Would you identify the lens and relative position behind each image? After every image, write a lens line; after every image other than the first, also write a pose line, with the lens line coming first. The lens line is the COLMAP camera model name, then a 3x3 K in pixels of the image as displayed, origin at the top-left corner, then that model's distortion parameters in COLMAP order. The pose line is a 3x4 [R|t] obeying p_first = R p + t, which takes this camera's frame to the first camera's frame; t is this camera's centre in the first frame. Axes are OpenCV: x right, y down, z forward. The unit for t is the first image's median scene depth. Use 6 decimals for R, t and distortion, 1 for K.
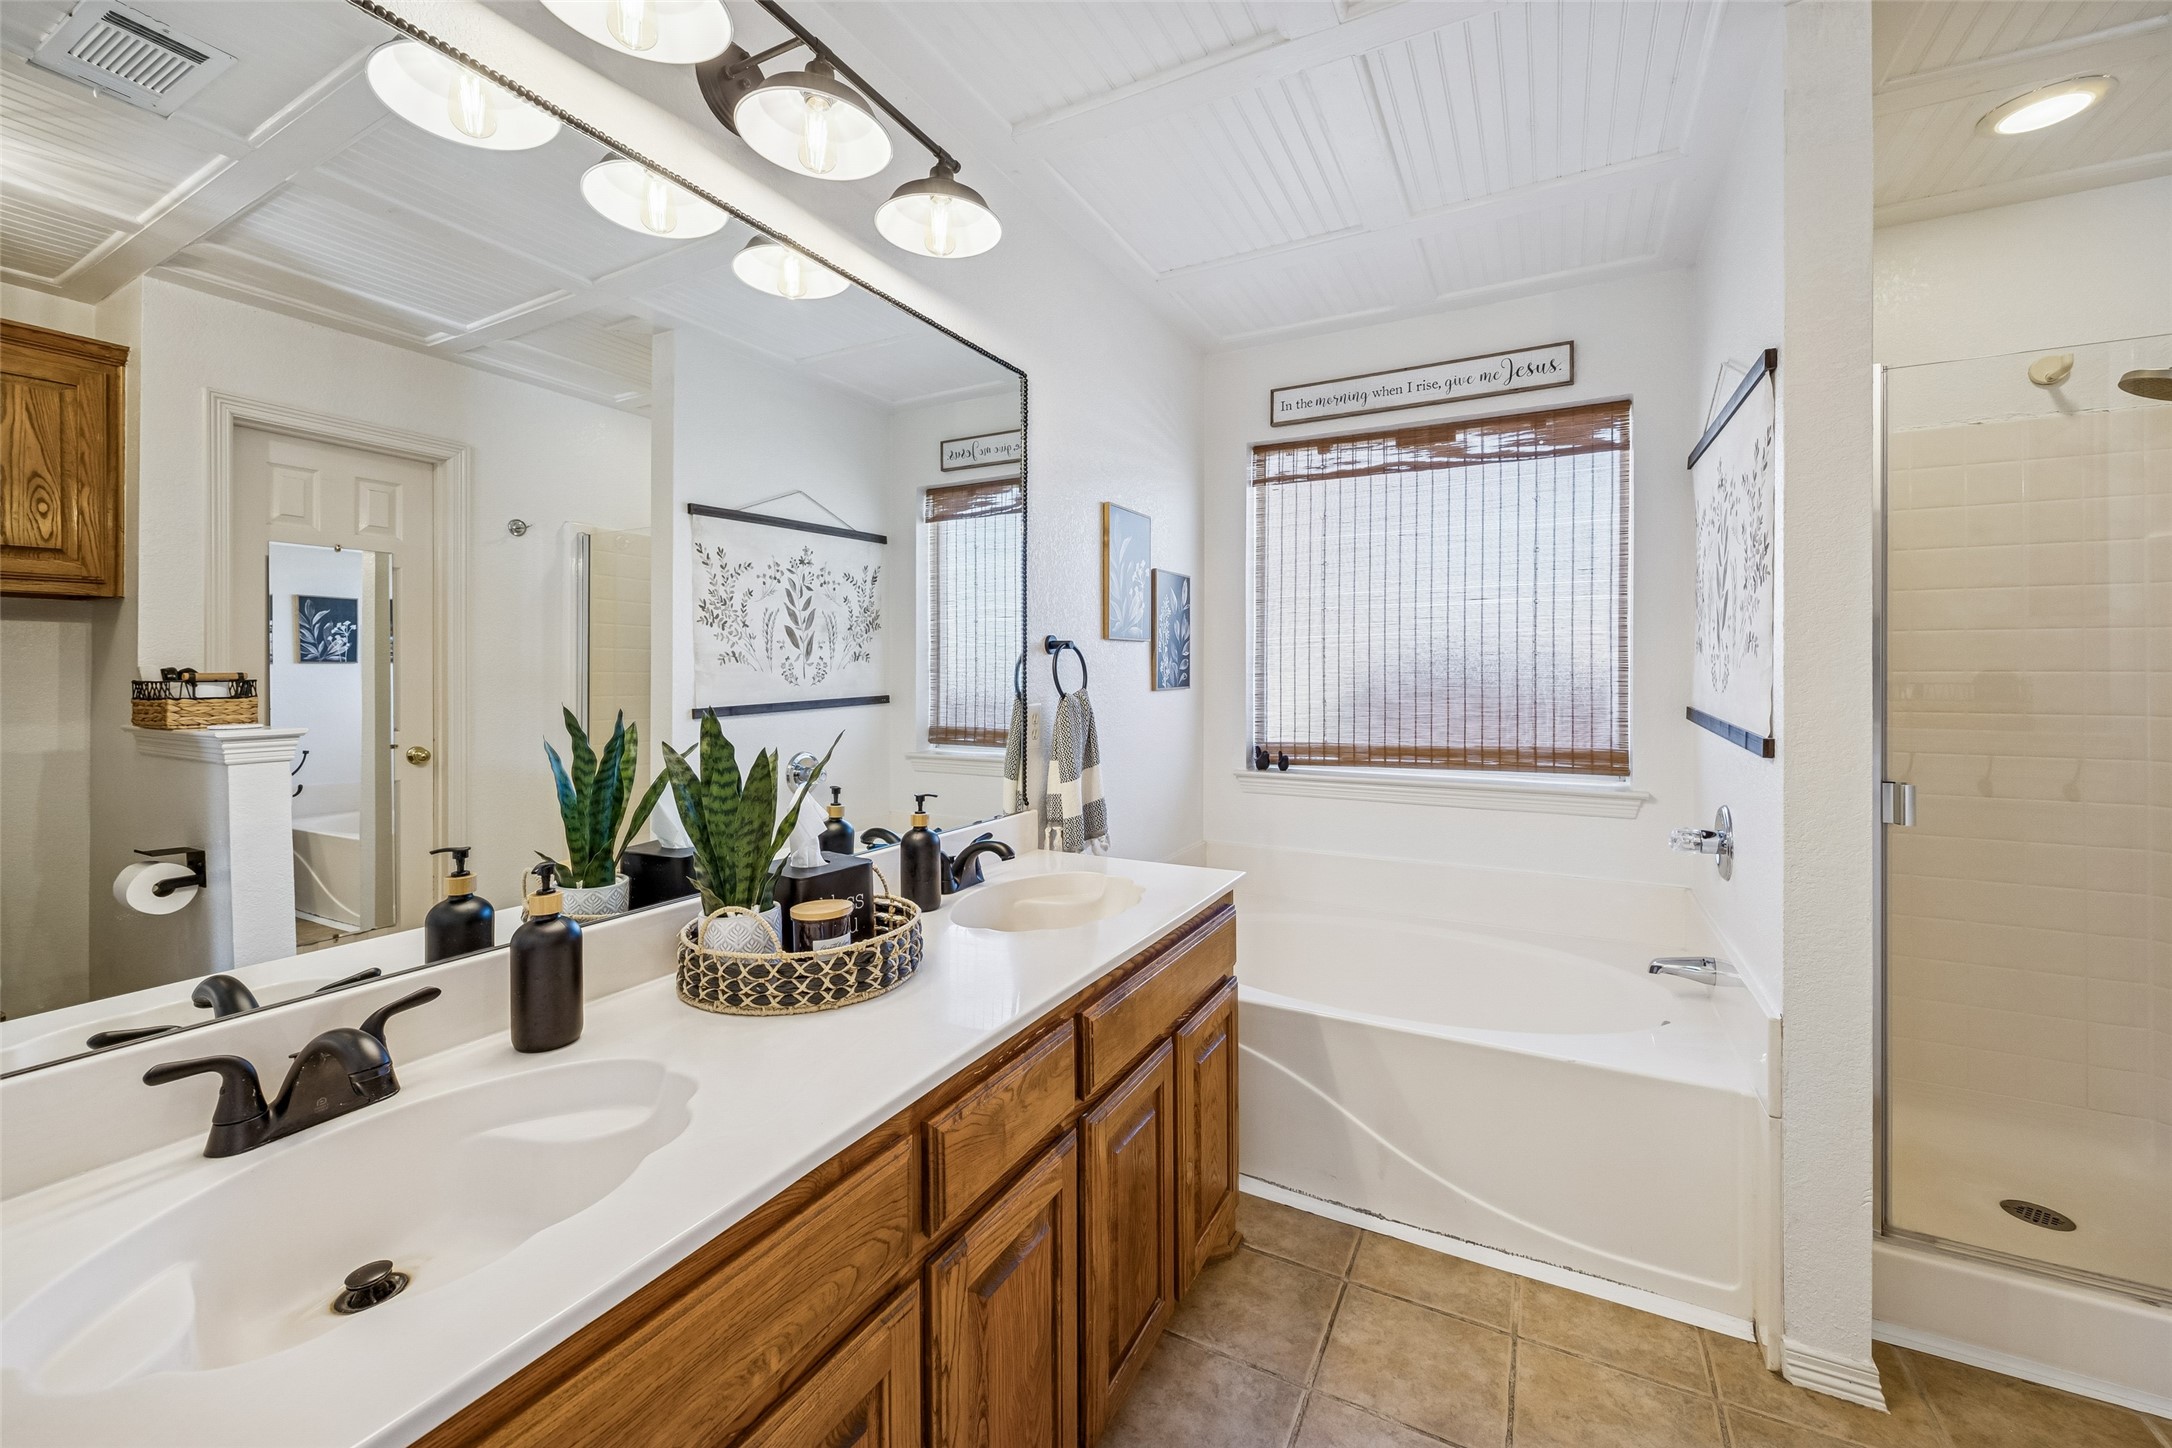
lens RADIAL K [[898.9, 0, 1062.1], [0, 898.9, 670.2], [0, 0, 1]] dist [-0.000267, 0.000233]
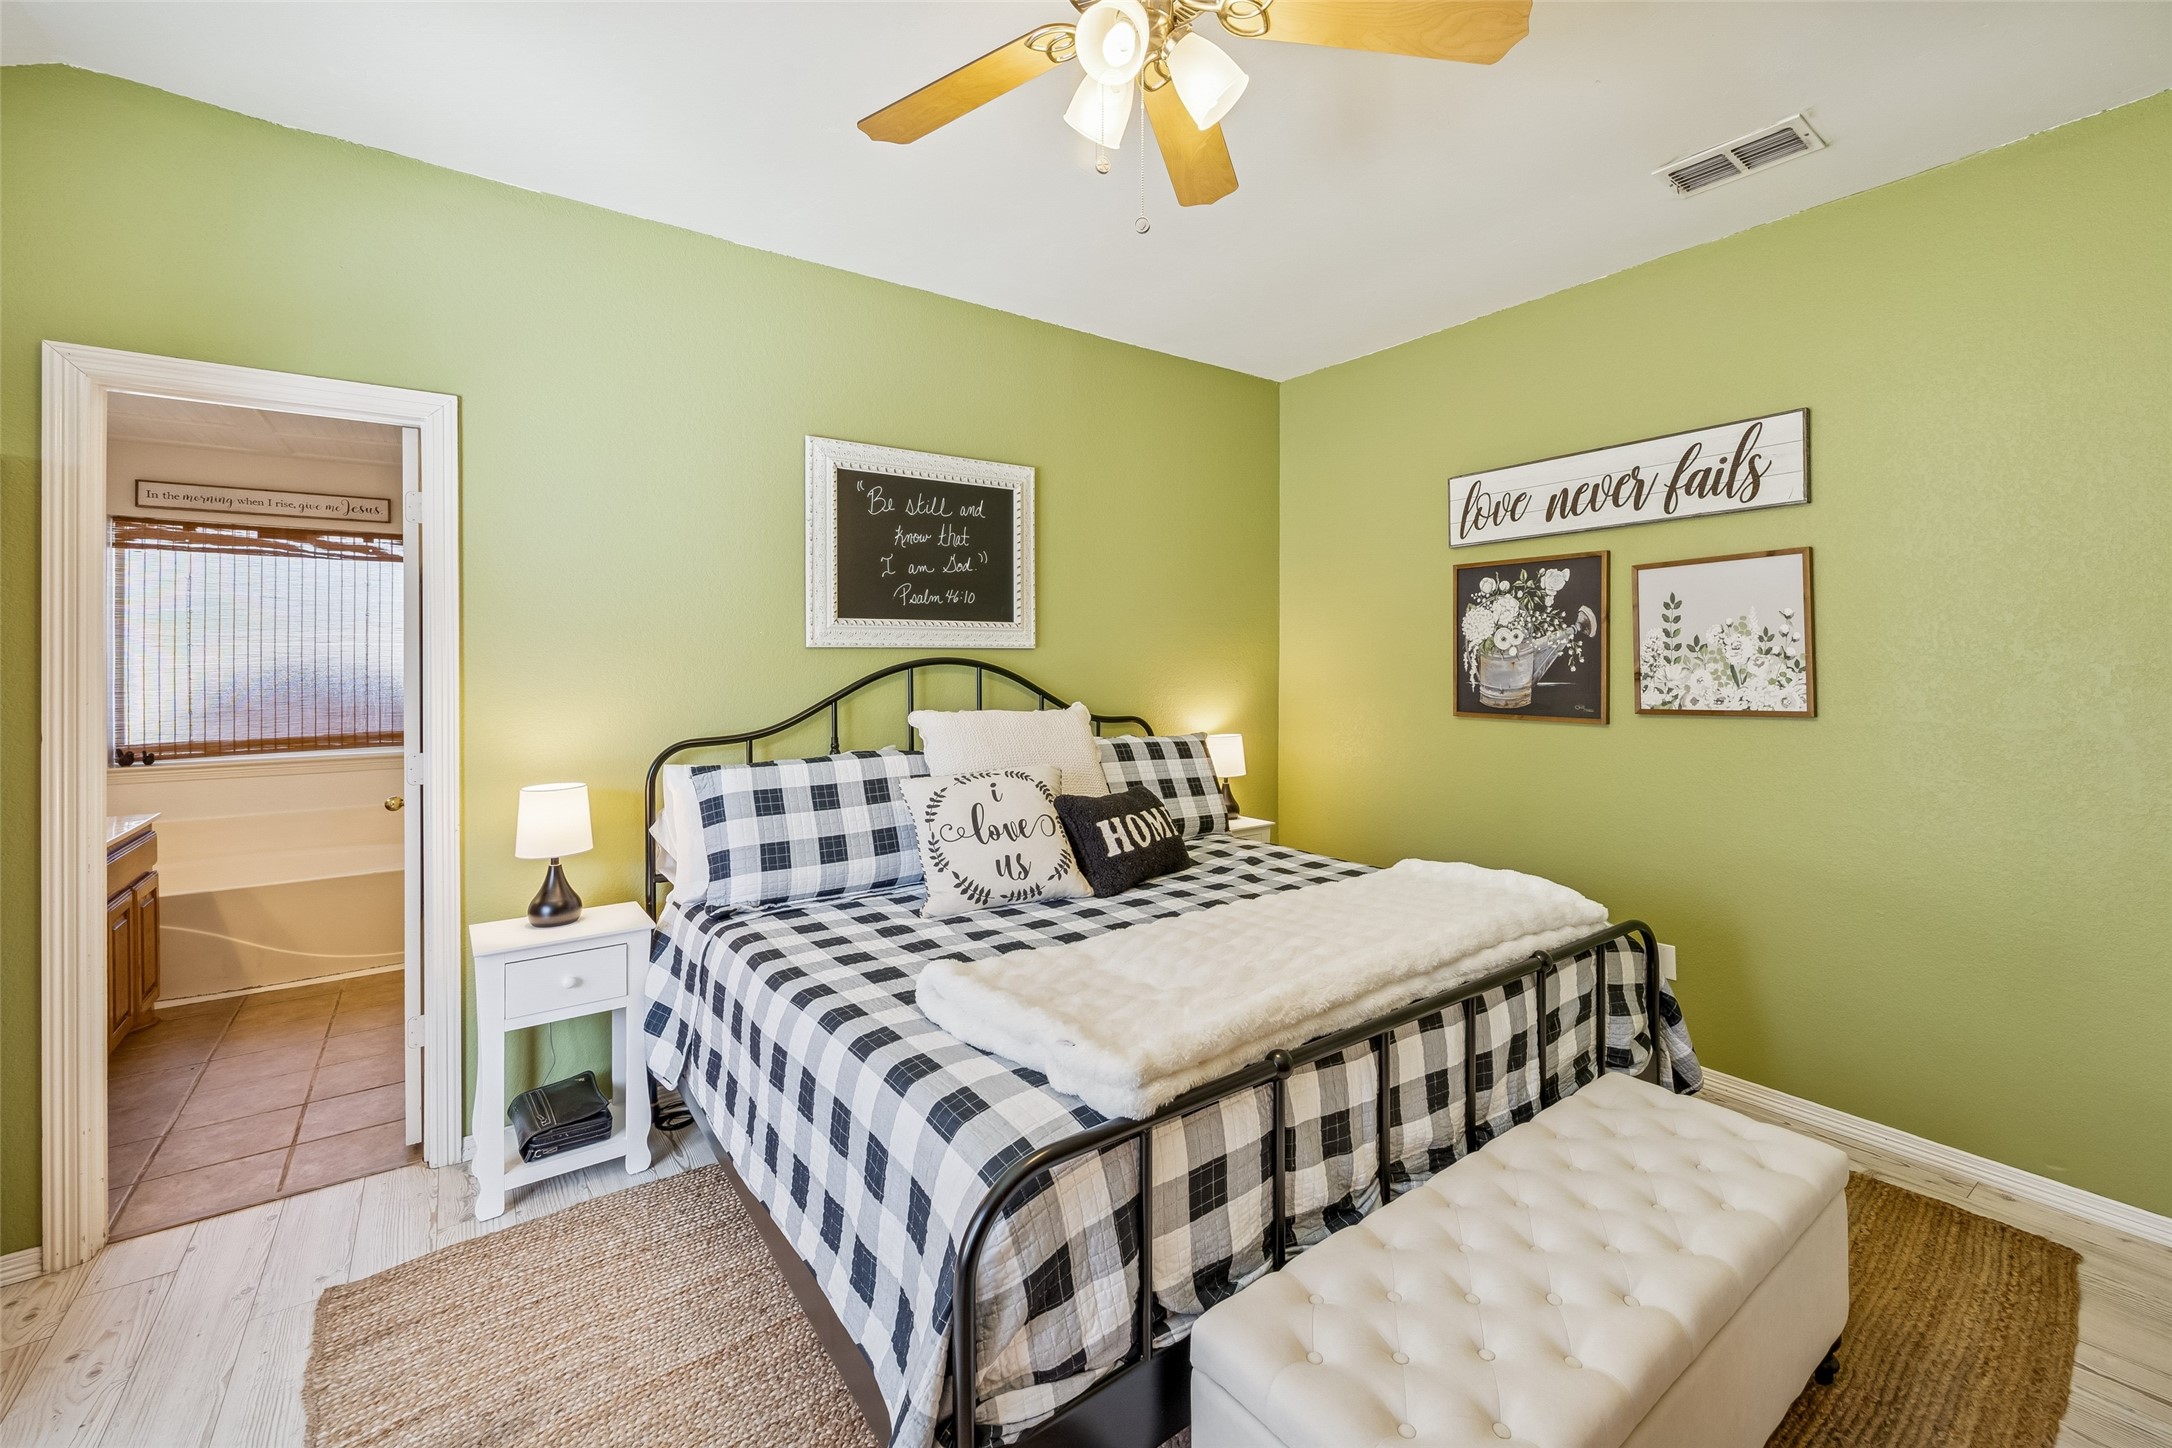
lens RADIAL K [[898.9, 0, 1131.8], [0, 898.9, 663.1], [0, 0, 1]] dist [-0.000267, 0.000233]
pose [[0.404462, -0.005498, 0.914538, -0.428169], [-0.000455, 0.999981, 0.006213, -0.053874], [-0.914555, -0.002929, 0.404452, -0.978513]]
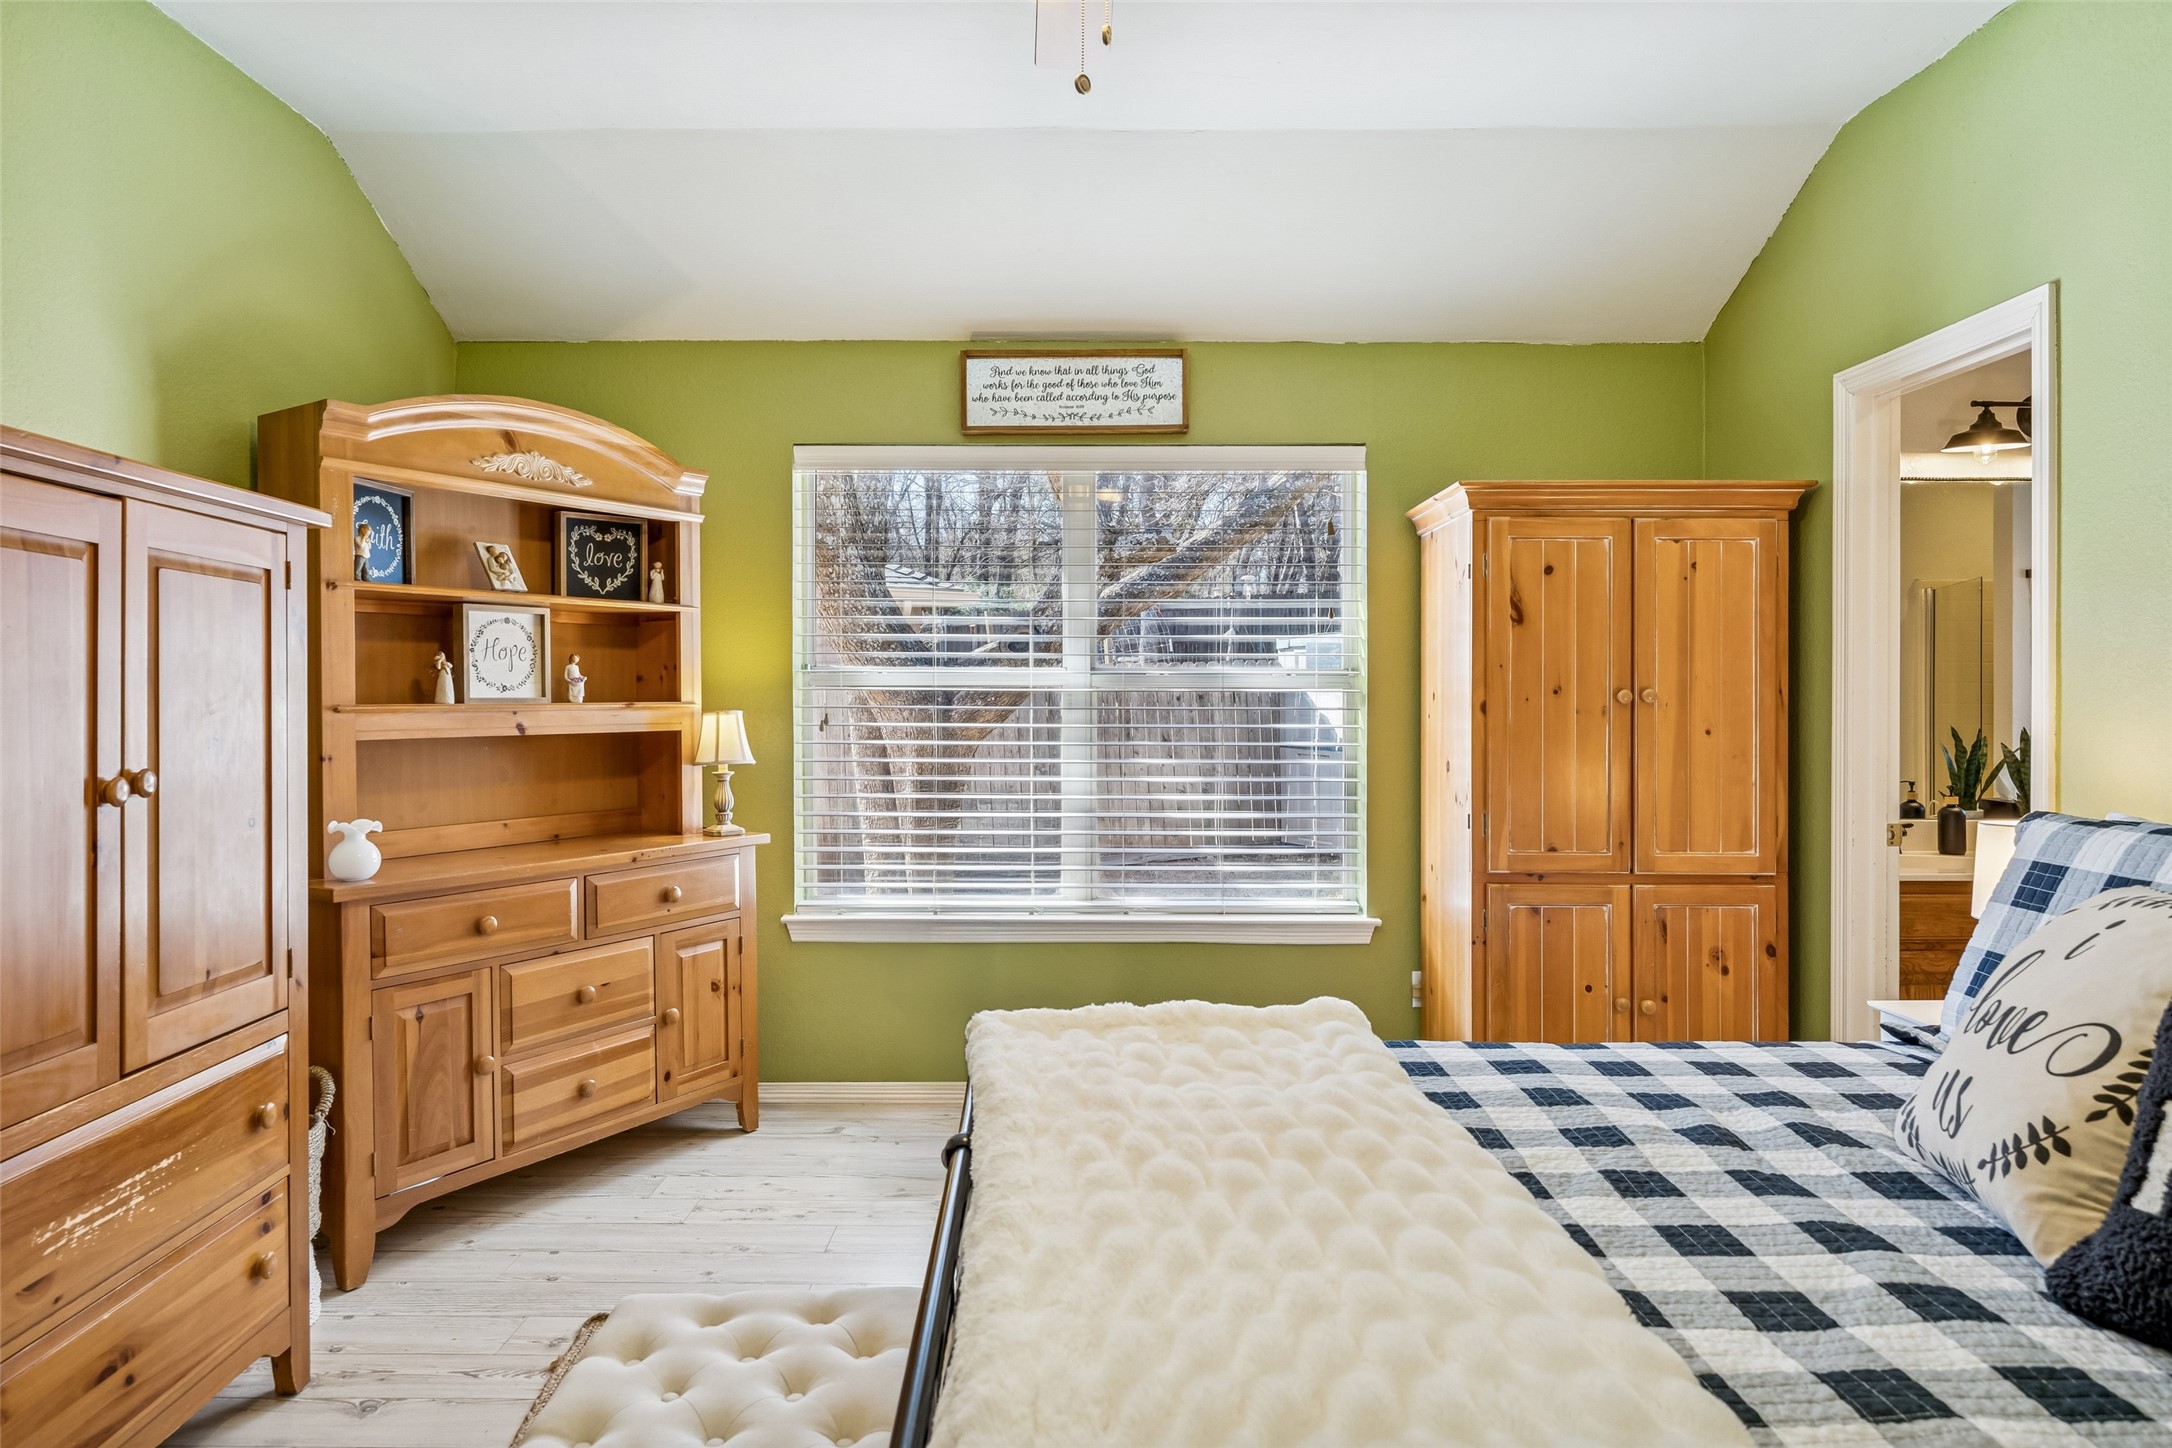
lens RADIAL K [[1293.9, 0, 1103.2], [0, 1293.9, 702.9], [0, 0, 1]] dist [-0.017236, -0.001473]
pose [[0.511813, 0.003666, -0.859089, 0.480548], [0.003202, 0.999976, 0.006175, -0.018500], [0.859091, -0.005912, 0.511789, -1.064370]]
